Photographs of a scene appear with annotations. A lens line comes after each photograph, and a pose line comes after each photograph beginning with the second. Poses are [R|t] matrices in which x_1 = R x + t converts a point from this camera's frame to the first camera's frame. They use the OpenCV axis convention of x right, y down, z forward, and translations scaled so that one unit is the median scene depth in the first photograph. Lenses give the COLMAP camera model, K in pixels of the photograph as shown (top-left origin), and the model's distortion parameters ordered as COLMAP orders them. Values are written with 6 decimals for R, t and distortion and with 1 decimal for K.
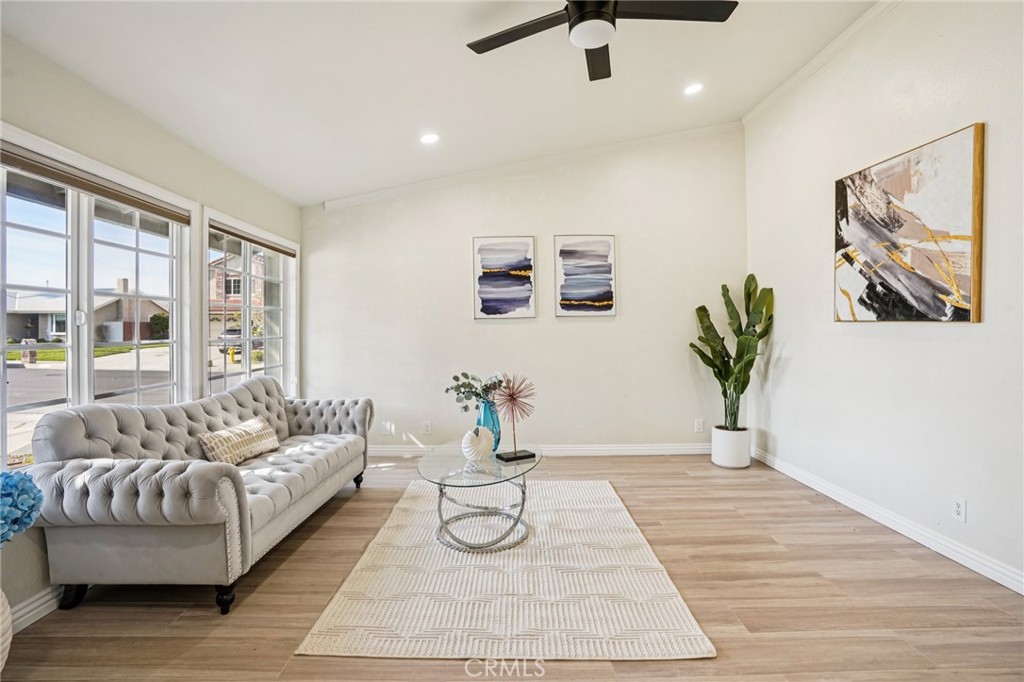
lens RADIAL K [[475.9, 0, 509.8], [0, 475.9, 334.8], [0, 0, 1]] dist [-0.065413, 0.023625]
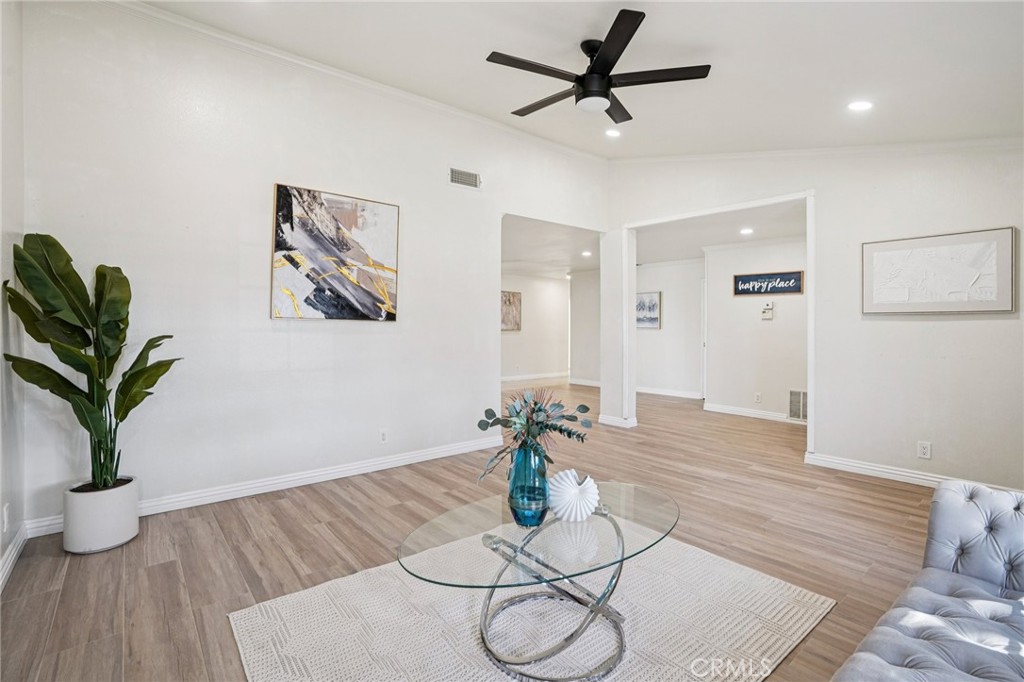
lens RADIAL K [[475.9, 0, 511.4], [0, 475.9, 332.9], [0, 0, 1]] dist [-0.065413, 0.023625]
pose [[-0.621125, -0.007013, 0.783680, -0.499780], [0.012538, 0.999743, 0.018884, -0.009993], [-0.783612, 0.021555, -0.620877, 1.382564]]
